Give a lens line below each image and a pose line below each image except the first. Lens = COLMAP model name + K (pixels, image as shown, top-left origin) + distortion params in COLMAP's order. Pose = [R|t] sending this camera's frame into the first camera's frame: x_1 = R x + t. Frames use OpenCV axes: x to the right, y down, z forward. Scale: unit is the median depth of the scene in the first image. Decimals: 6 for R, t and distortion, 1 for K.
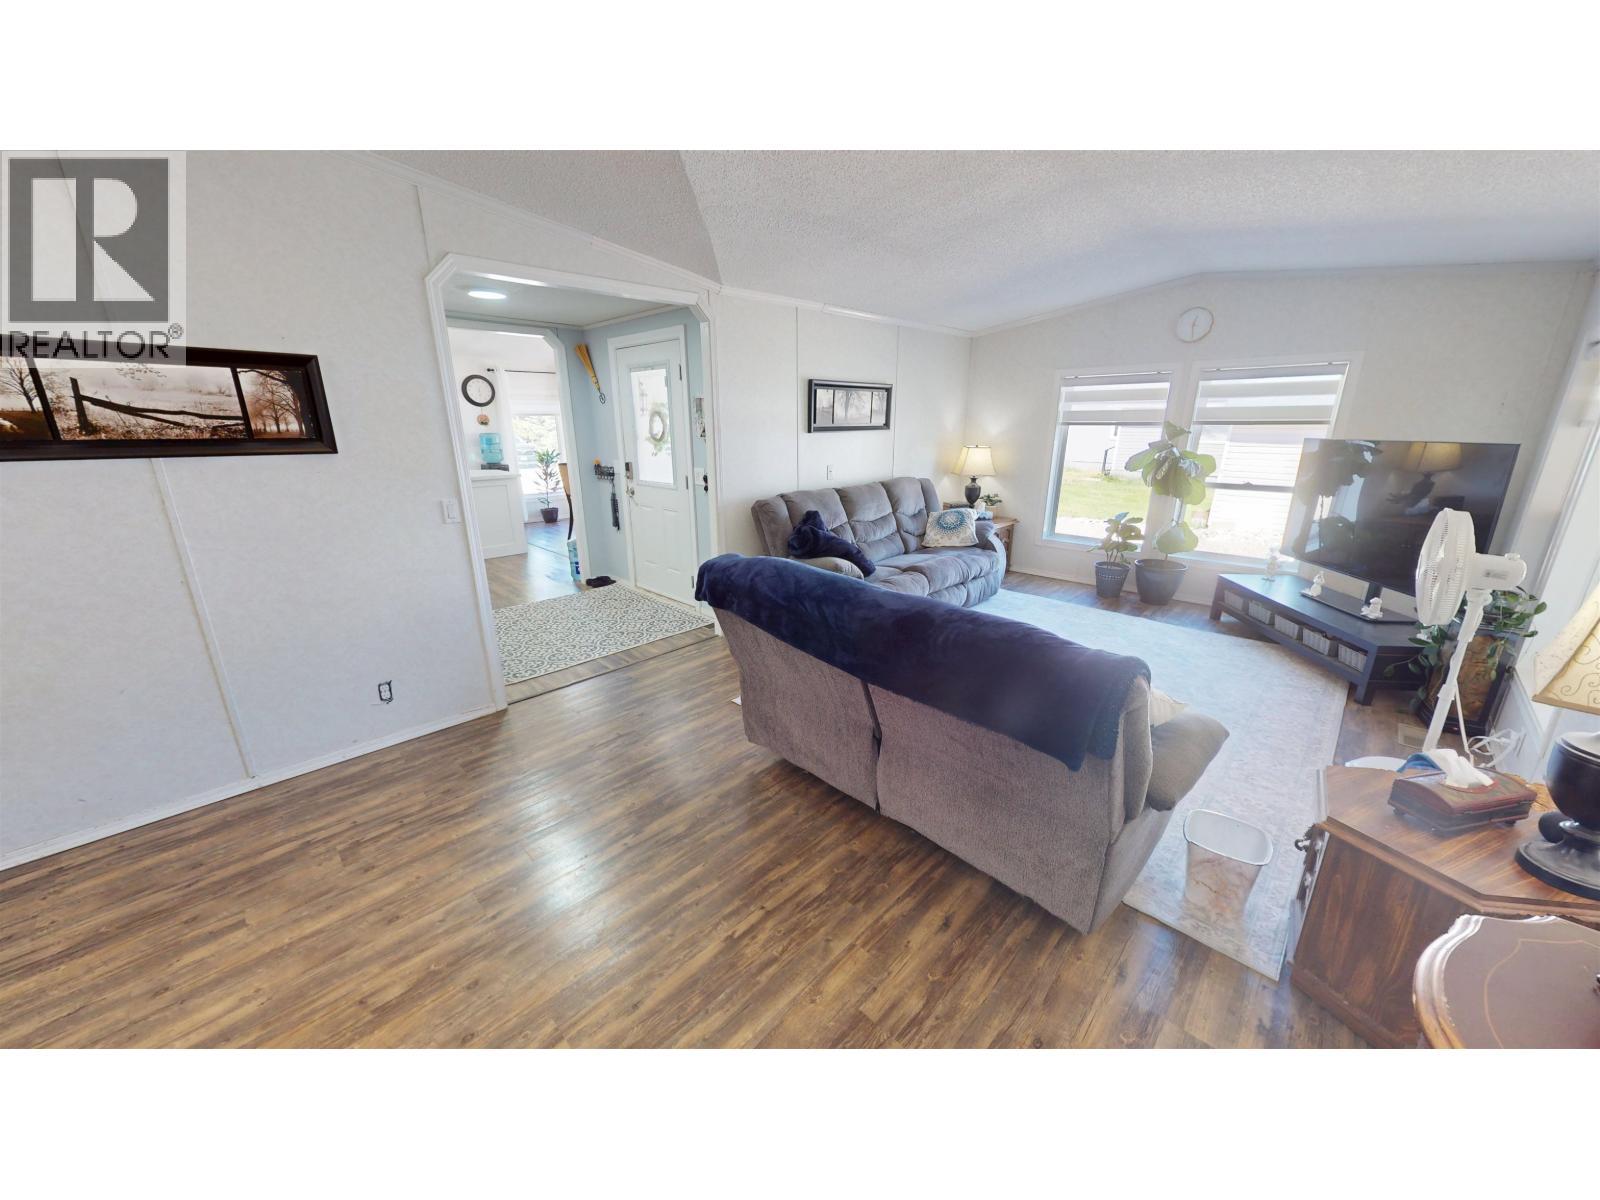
lens RADIAL K [[597.1, 0, 800.0], [0, 597.1, 600.0], [0, 0, 1]] dist [0.038531, -0.000053]
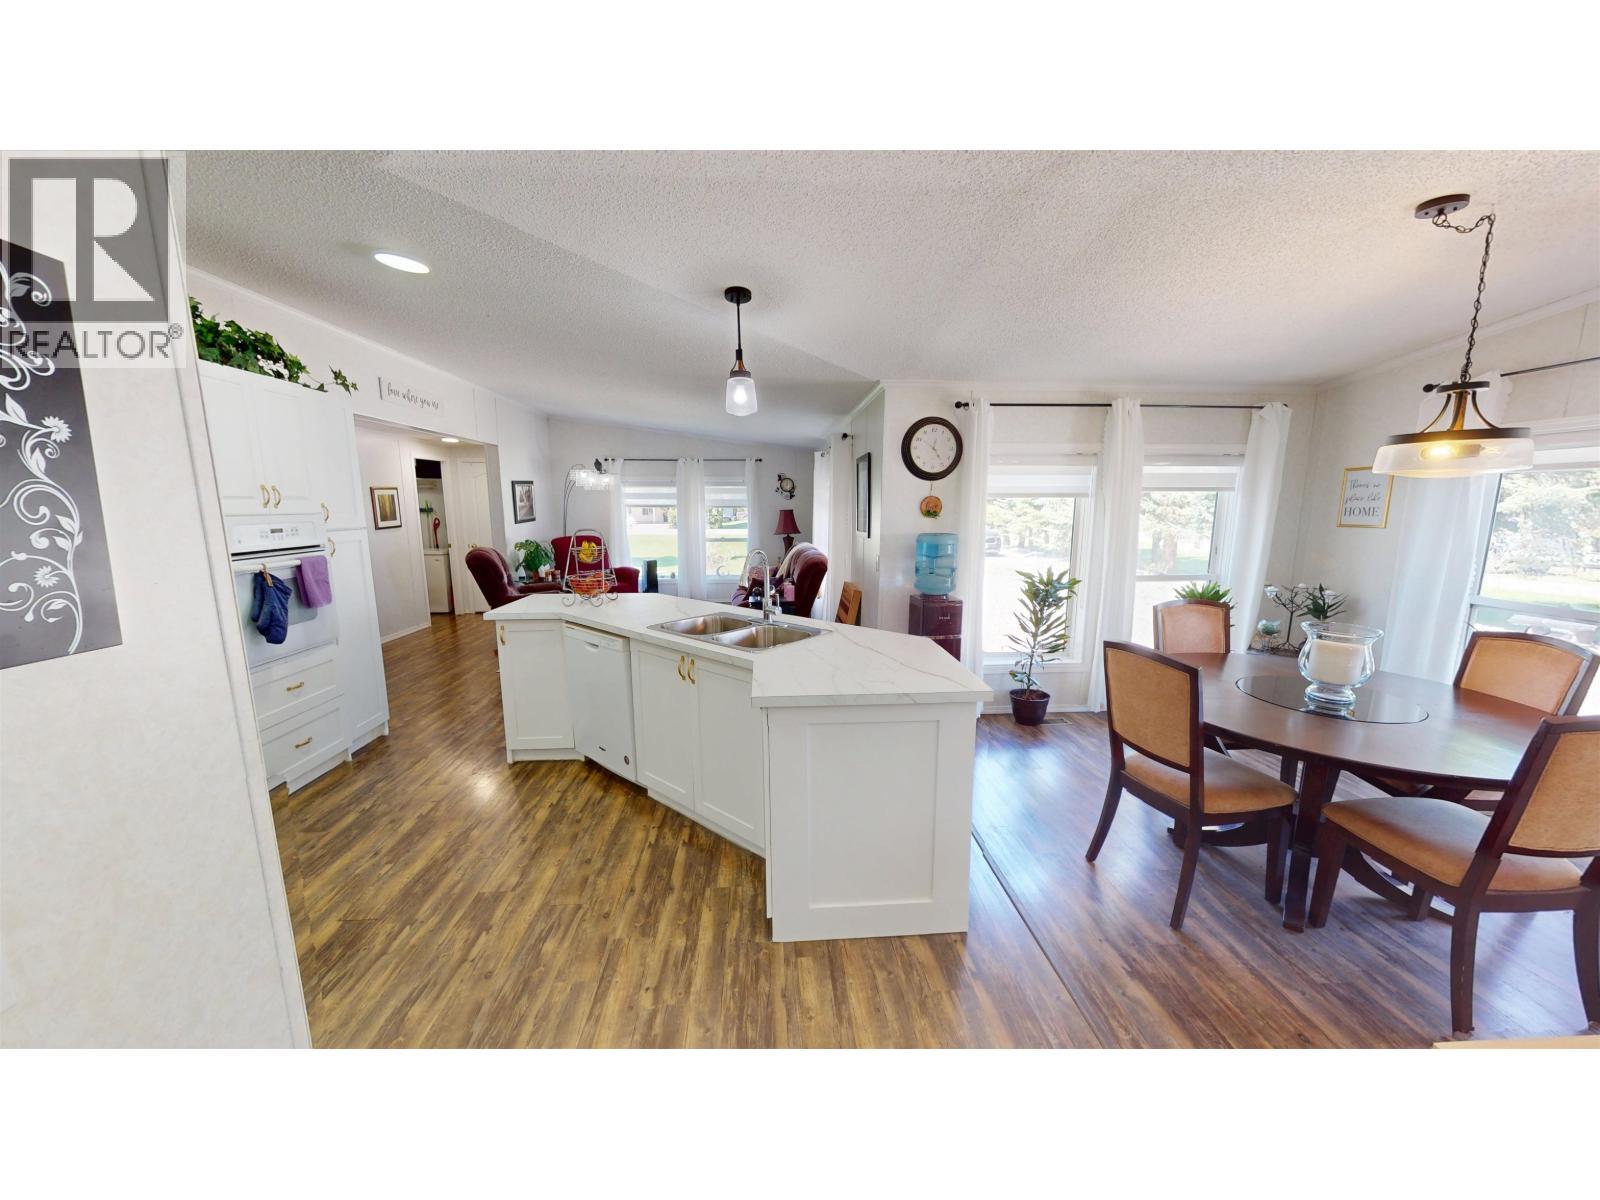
lens RADIAL K [[582.6, 0, 800.0], [0, 582.6, 600.0], [0, 0, 1]] dist [0.013715, 0.000034]
pose [[0.752242, 0.101788, -0.650977, -0.289529], [-0.181643, 0.981746, -0.056392, -0.178028], [0.633354, 0.160665, 0.757000, 0.590834]]
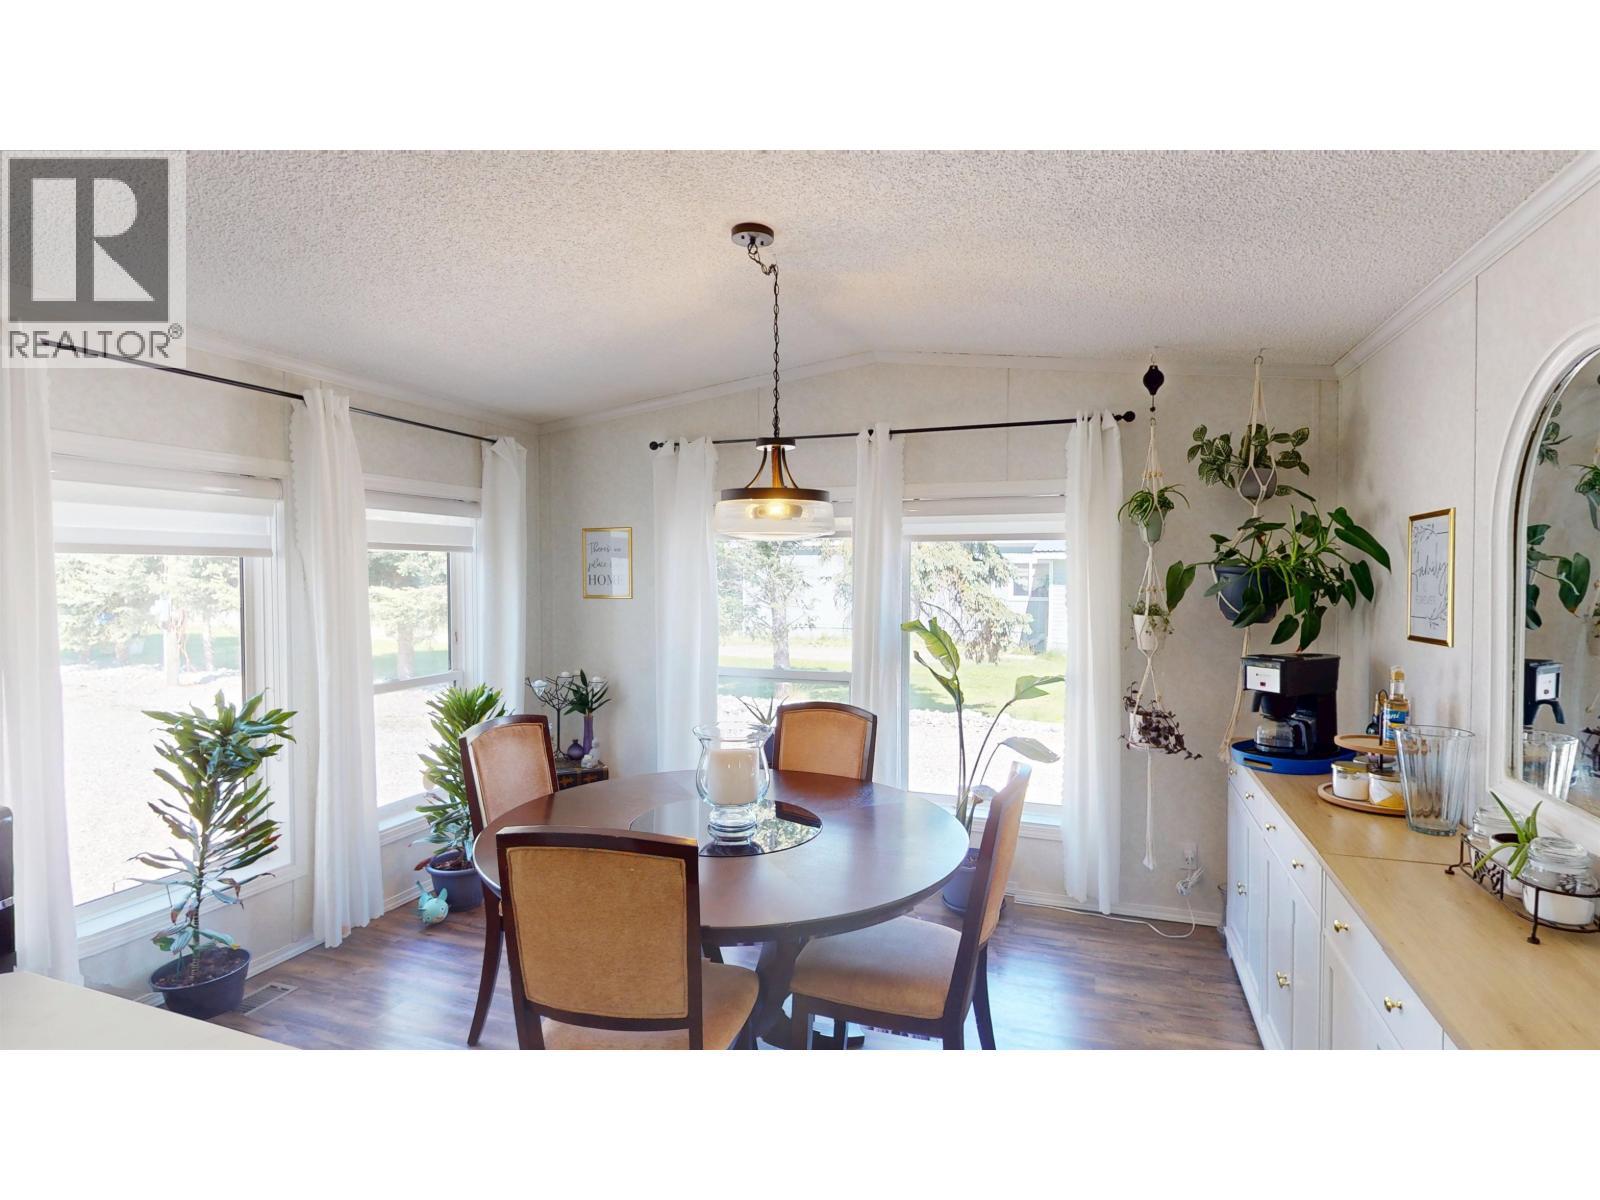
lens RADIAL K [[822.1, 0, 800.0], [0, 822.1, 600.0], [0, 0, 1]] dist [-0.002779, -0.000474]
pose [[0.905746, -0.018301, 0.423425, -0.374973], [0.122689, 0.967612, -0.220623, -0.202381], [-0.405673, 0.251778, 0.878657, 0.678255]]
